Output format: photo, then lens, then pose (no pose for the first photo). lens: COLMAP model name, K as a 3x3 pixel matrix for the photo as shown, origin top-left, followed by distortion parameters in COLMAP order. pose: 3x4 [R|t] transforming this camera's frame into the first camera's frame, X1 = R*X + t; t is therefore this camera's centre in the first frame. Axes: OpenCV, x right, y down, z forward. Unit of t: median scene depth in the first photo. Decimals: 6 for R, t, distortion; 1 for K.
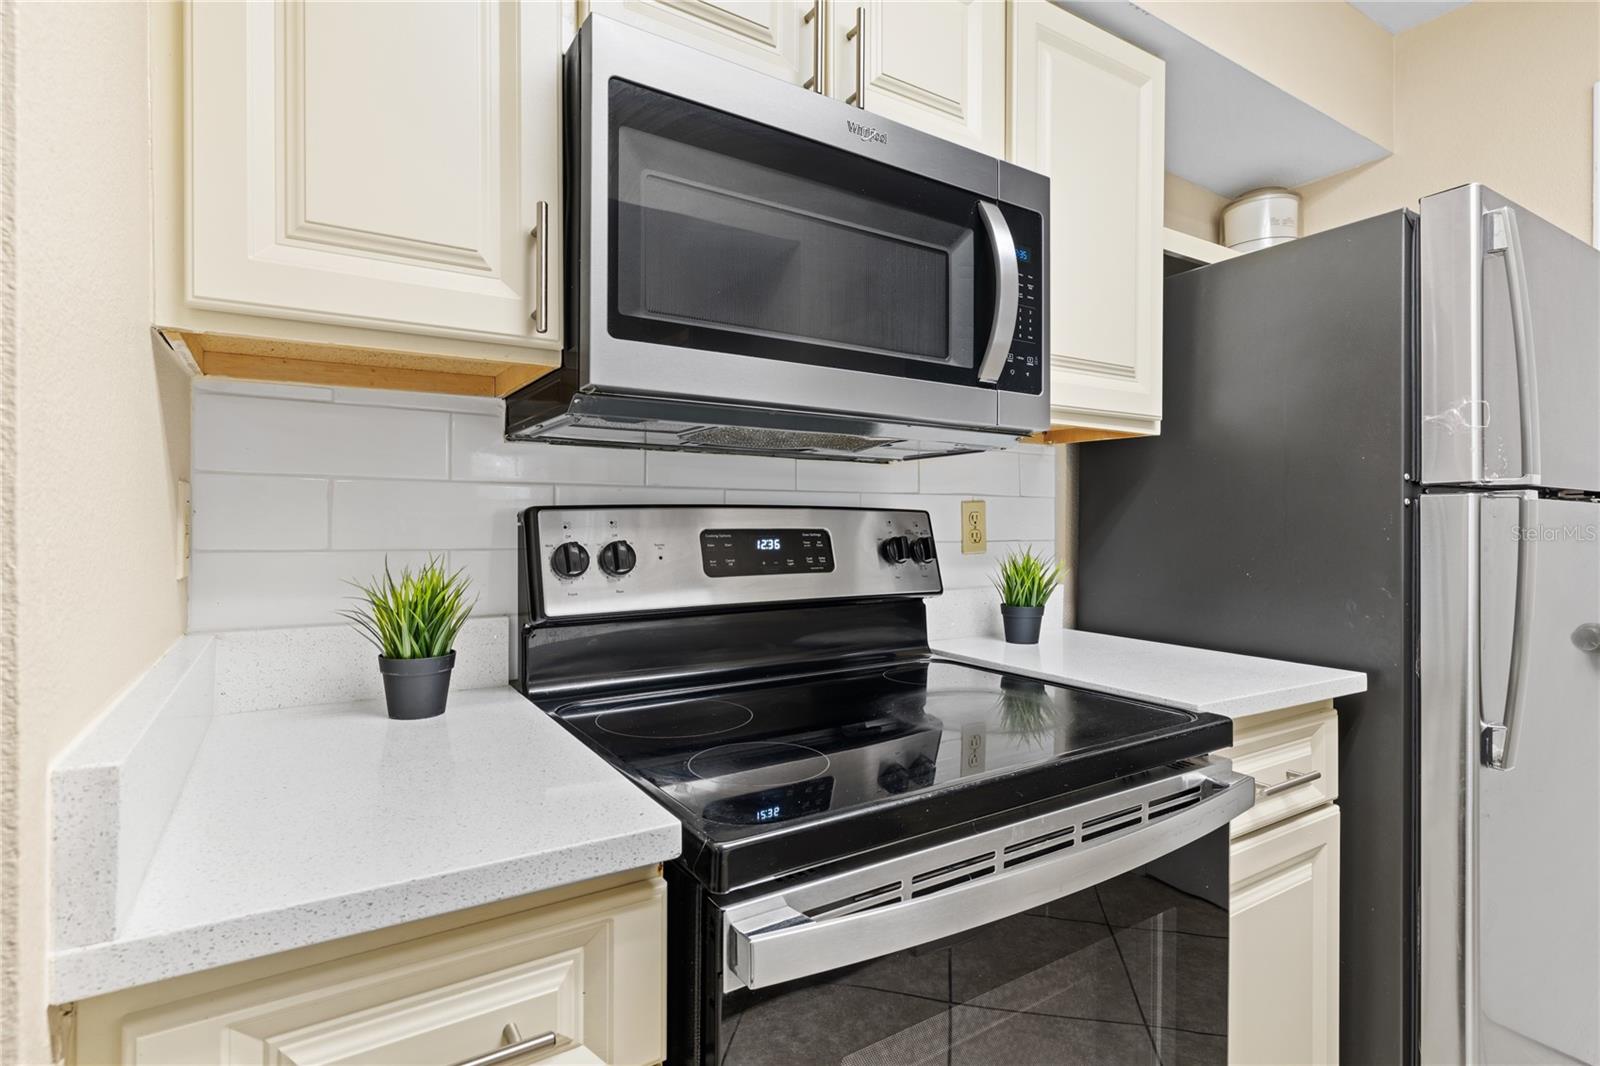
lens RADIAL K [[790.3, 0, 801.9], [0, 790.3, 520.6], [0, 0, 1]] dist [0.005482, -0.002234]
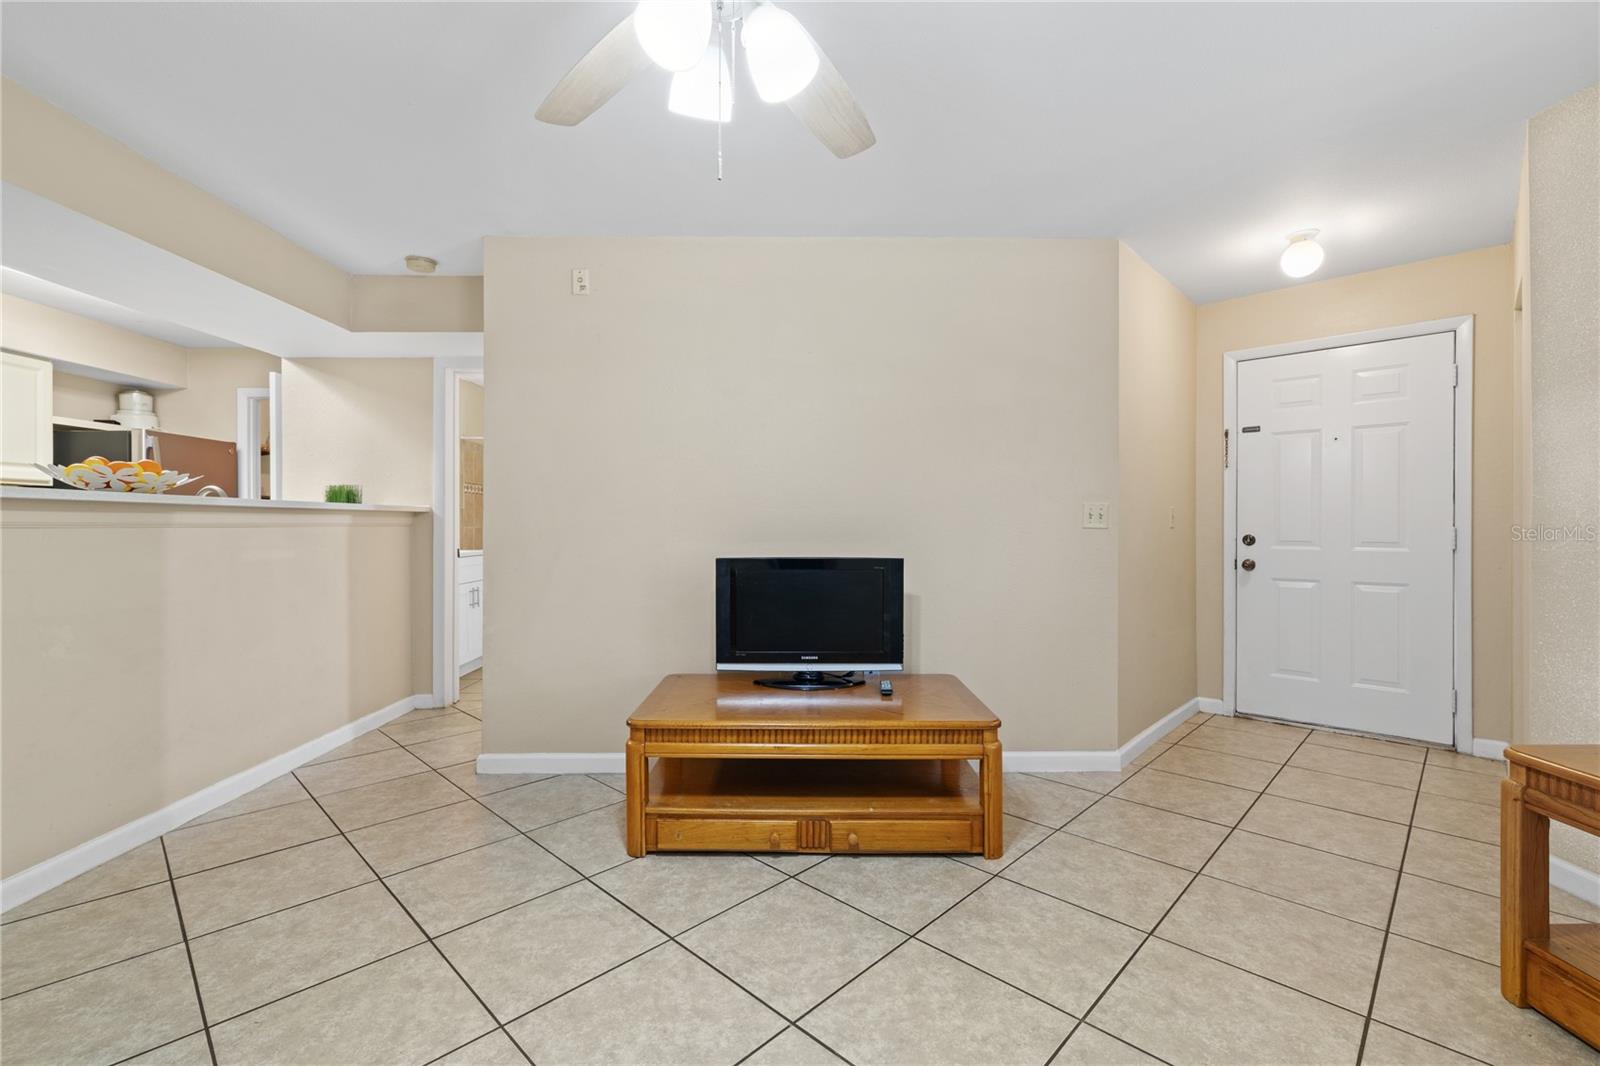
lens RADIAL K [[692.9, 0, 798.2], [0, 692.9, 527.3], [0, 0, 1]] dist [-0.004700, 0.002176]
pose [[0.527904, -0.008207, 0.849265, -0.360060], [0.001595, 0.999961, 0.008672, 0.040652], [-0.849303, -0.003224, 0.527896, -3.593903]]
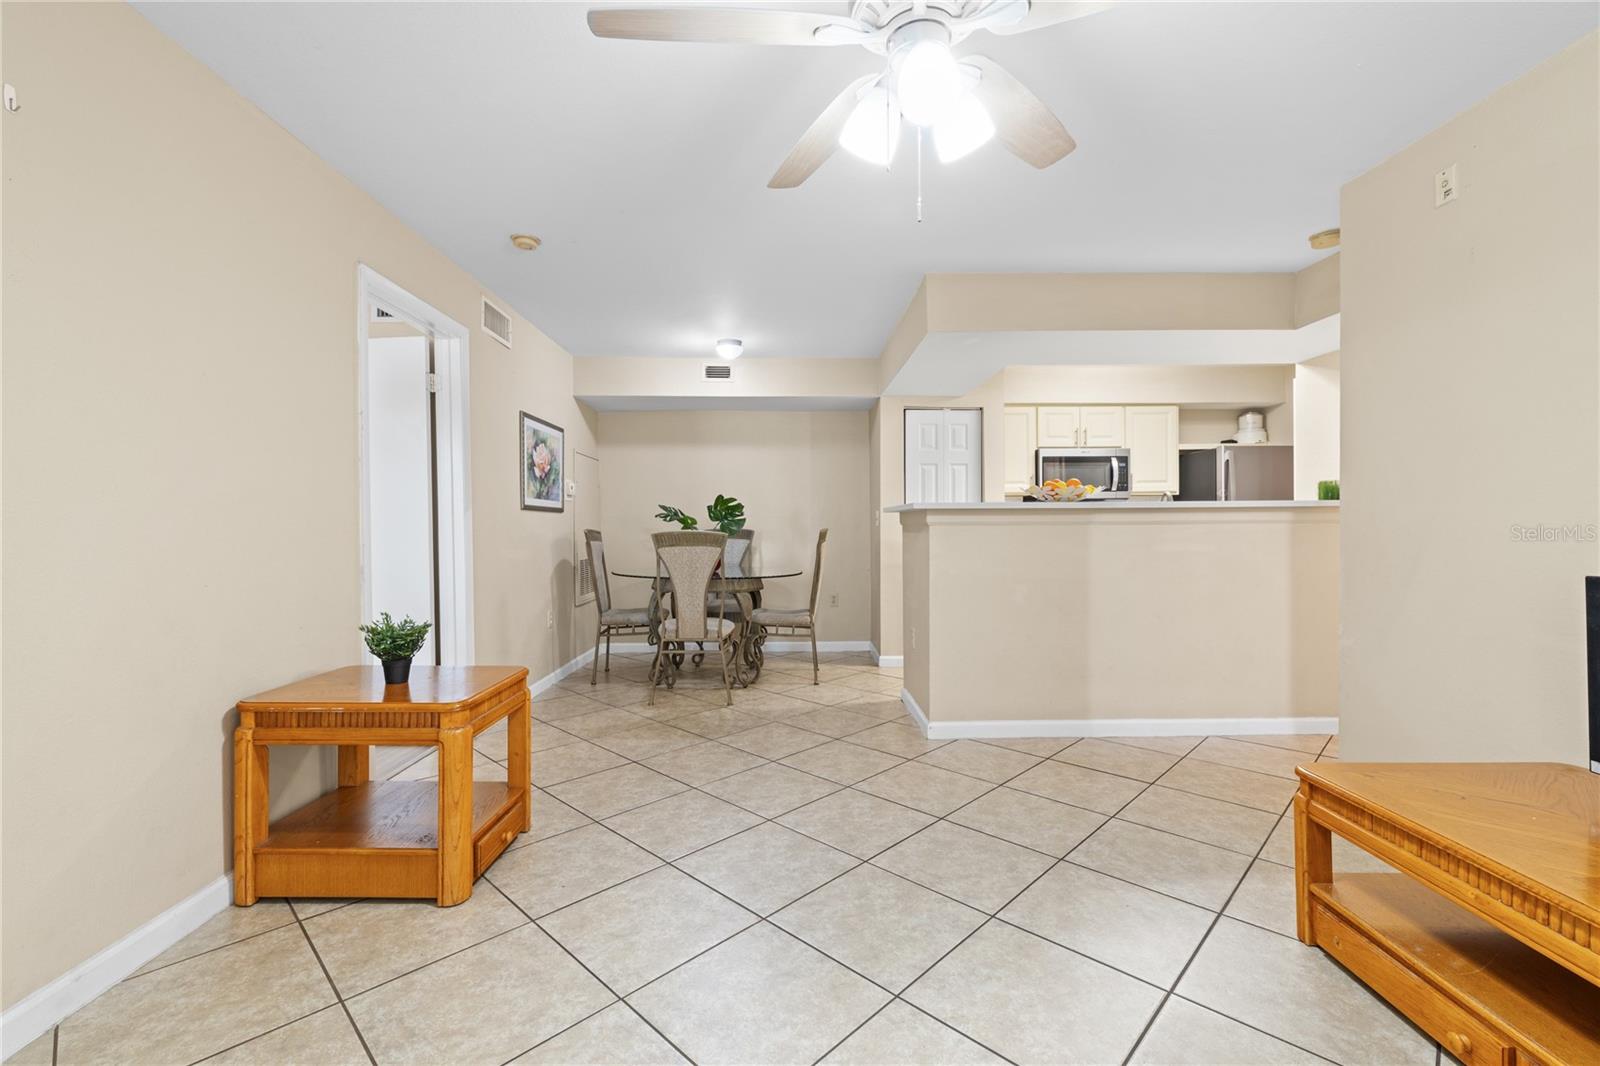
lens RADIAL K [[692.9, 0, 796.4], [0, 692.9, 530.2], [0, 0, 1]] dist [-0.004700, 0.002176]
pose [[0.848031, -0.006669, -0.529904, 0.876287], [0.010815, 0.999930, 0.004724, 0.051784], [0.529836, -0.009737, 0.848044, -4.060920]]
